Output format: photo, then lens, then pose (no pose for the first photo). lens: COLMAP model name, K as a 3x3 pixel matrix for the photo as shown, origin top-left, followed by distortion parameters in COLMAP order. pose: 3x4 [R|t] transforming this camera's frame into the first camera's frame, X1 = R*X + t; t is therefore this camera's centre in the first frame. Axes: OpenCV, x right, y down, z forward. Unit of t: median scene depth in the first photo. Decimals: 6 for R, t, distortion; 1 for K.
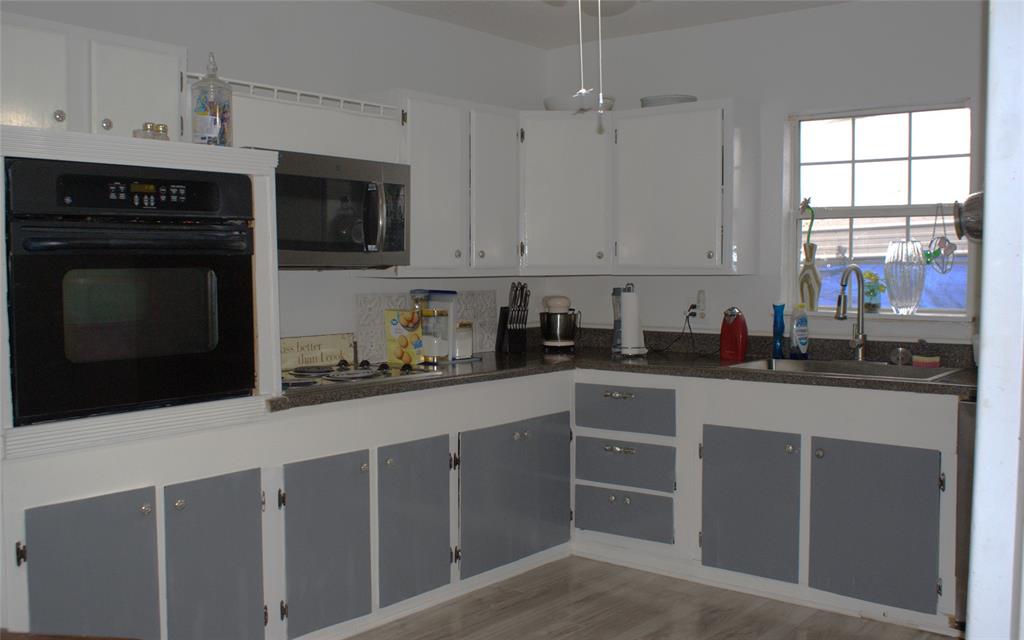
lens RADIAL K [[1014.2, 0, 512.0], [0, 1014.2, 320.0], [0, 0, 1]] dist [-0.065868, 0.010177]
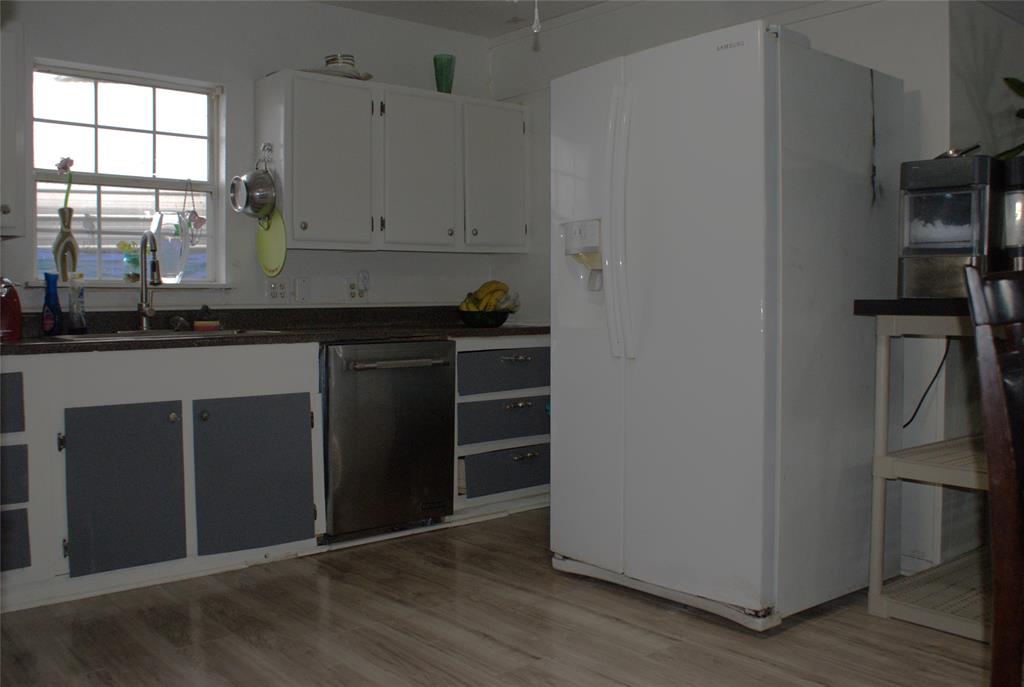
lens RADIAL K [[952.1, 0, 512.0], [0, 952.1, 343.5], [0, 0, 1]] dist [-0.047653, -0.014728]
pose [[0.184061, -0.042061, 0.982014, -0.501810], [0.061860, 0.997599, 0.031134, 0.047486], [-0.980966, 0.055016, 0.186221, 0.486323]]
